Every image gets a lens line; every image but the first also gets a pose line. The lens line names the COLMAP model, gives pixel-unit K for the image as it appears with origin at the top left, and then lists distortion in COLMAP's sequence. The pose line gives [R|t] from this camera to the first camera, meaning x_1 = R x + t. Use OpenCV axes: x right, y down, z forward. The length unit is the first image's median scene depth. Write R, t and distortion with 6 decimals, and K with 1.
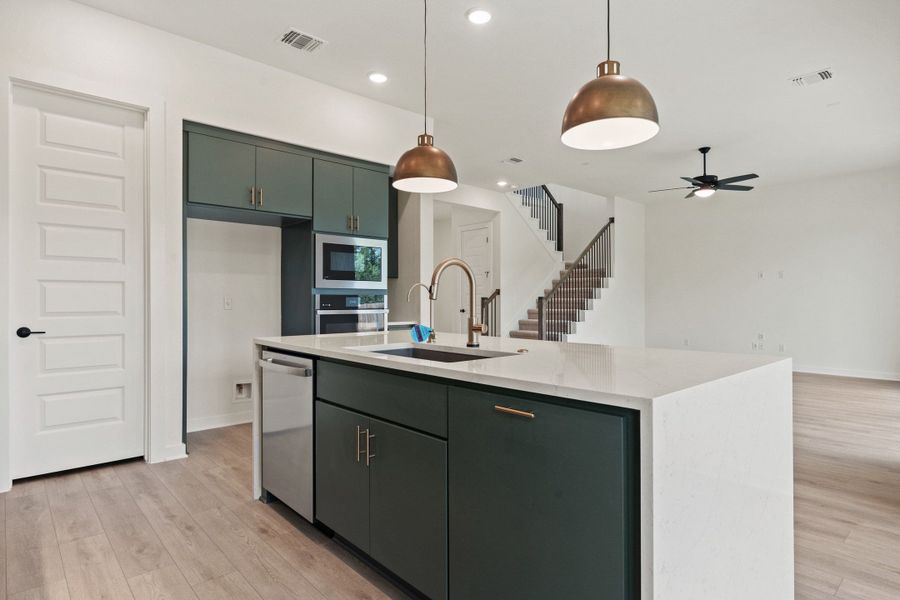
lens RADIAL K [[489.6, 0, 452.7], [0, 489.6, 297.7], [0, 0, 1]] dist [-0.001201, 0.000487]
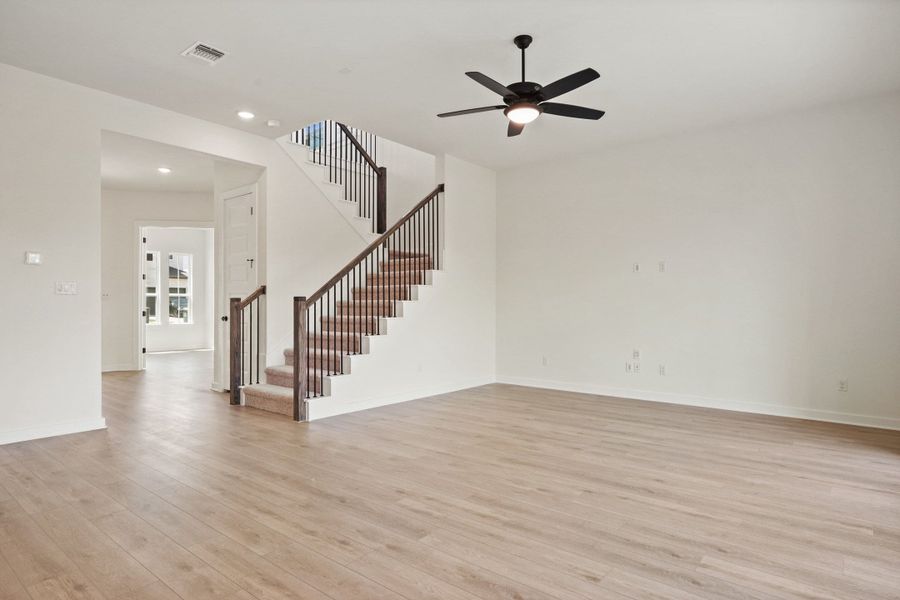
lens RADIAL K [[504.3, 0, 450.0], [0, 504.3, 300.0], [0, 0, 1]] dist [0.001220, 0.000516]
pose [[0.989579, 0.003034, 0.143962, 0.585948], [-0.002609, 0.999992, -0.003141, 0.008263], [-0.143970, 0.002732, 0.989578, 0.718931]]
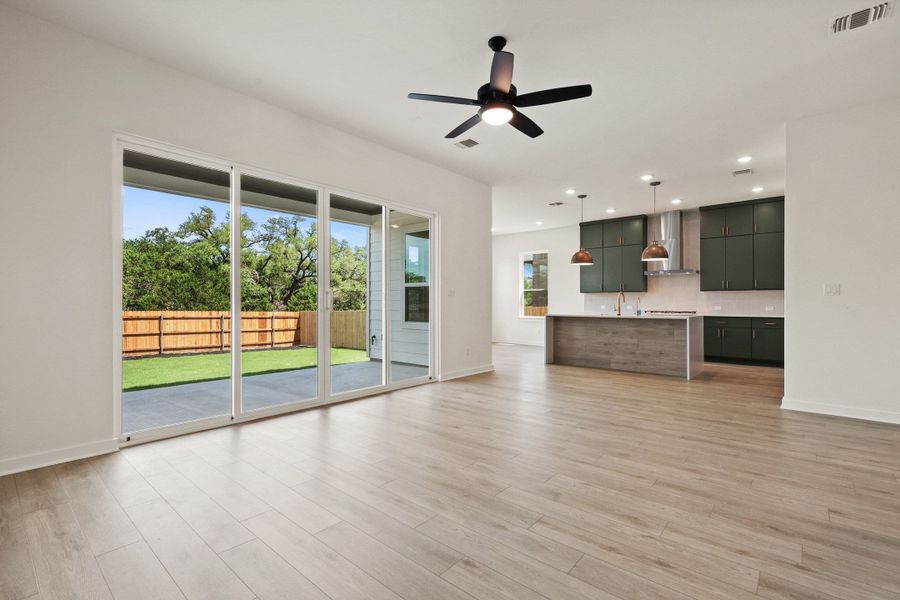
lens RADIAL K [[408.8, 0, 449.6], [0, 408.8, 303.8], [0, 0, 1]] dist [0.000192, -0.000148]
pose [[-0.993456, -0.001002, -0.114213, 1.071387], [-0.000583, 0.999993, -0.003708, 0.017518], [0.114216, -0.003618, -0.993449, 2.525925]]
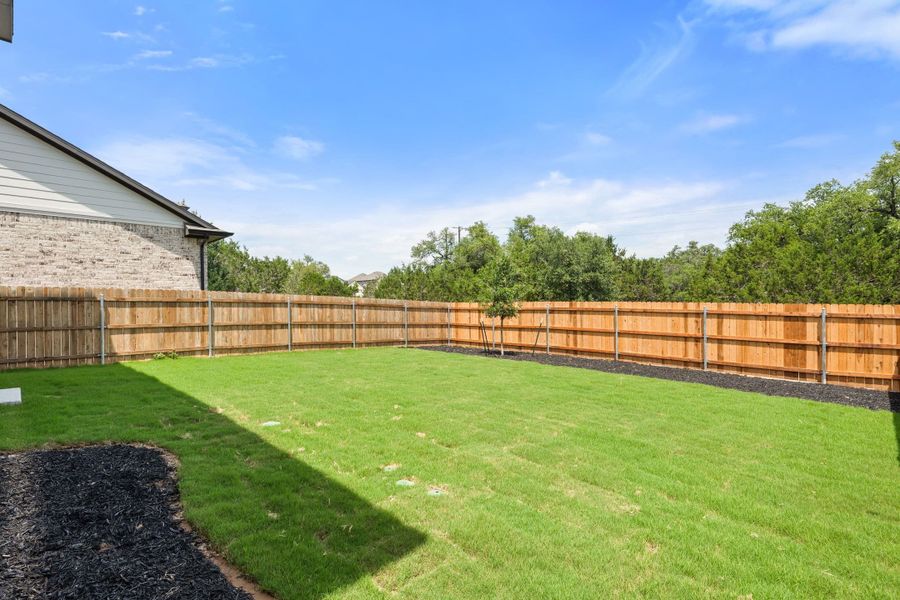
lens RADIAL K [[431.5, 0, 450.0], [0, 431.5, 300.0], [0, 0, 1]] dist [-0.000871, -0.000237]
pose [[-0.048416, 0.008115, 0.998794, 0.284558], [0.004669, 0.999958, -0.007898, 0.094549], [-0.998816, 0.004281, -0.048452, -1.061618]]
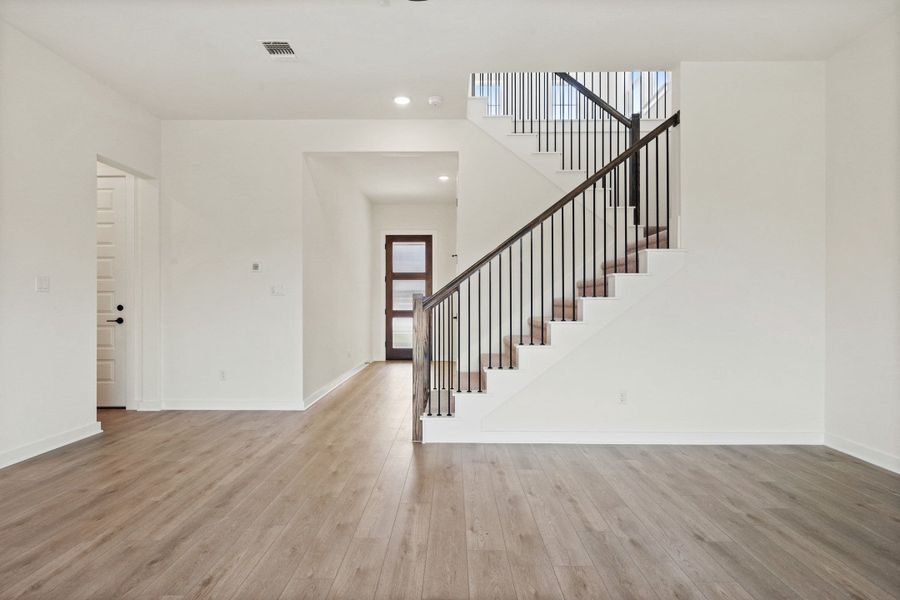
lens RADIAL K [[492.4, 0, 450.0], [0, 492.4, 300.0], [0, 0, 1]] dist [-0.000945, -0.000259]
pose [[0.732074, -0.003486, -0.681216, 1.196564], [0.003349, 0.999993, -0.001519, 0.010451], [0.681217, -0.001169, 0.732081, 1.338711]]
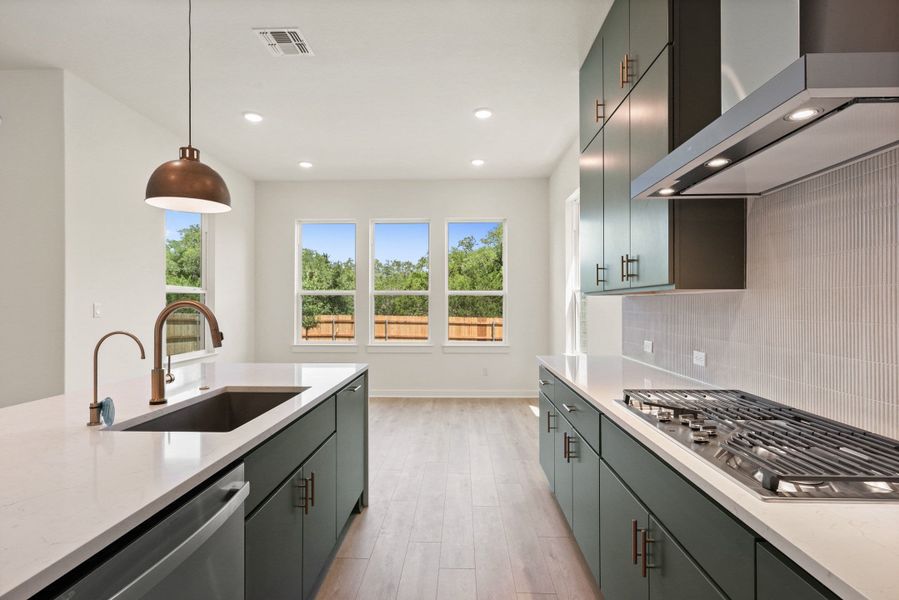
lens RADIAL K [[440.1, 0, 449.5], [0, 440.1, 303.6], [0, 0, 1]] dist [-0.001022, -0.000237]
pose [[-0.716736, 0.001716, 0.697343, -0.540352], [-0.001831, 0.999989, -0.004343, -0.044140], [-0.697343, -0.004390, -0.716725, 0.769033]]
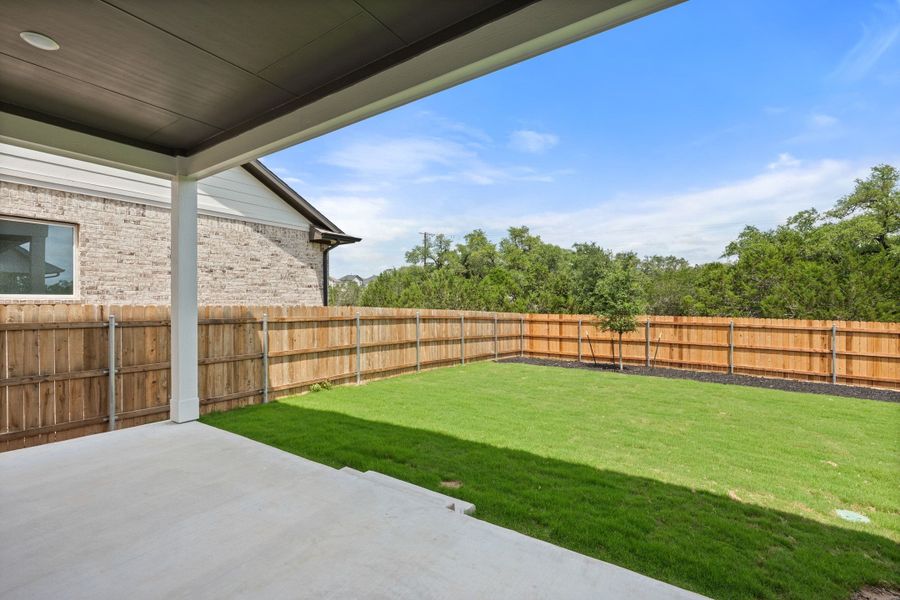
lens RADIAL K [[403.1, 0, 449.5], [0, 403.1, 303.6], [0, 0, 1]] dist [-0.002005, 0.000294]
pose [[-0.232128, -0.001570, 0.972684, 0.971928], [-0.003271, 0.999994, 0.000834, -0.034986], [-0.972680, -0.002988, -0.232132, 0.642262]]
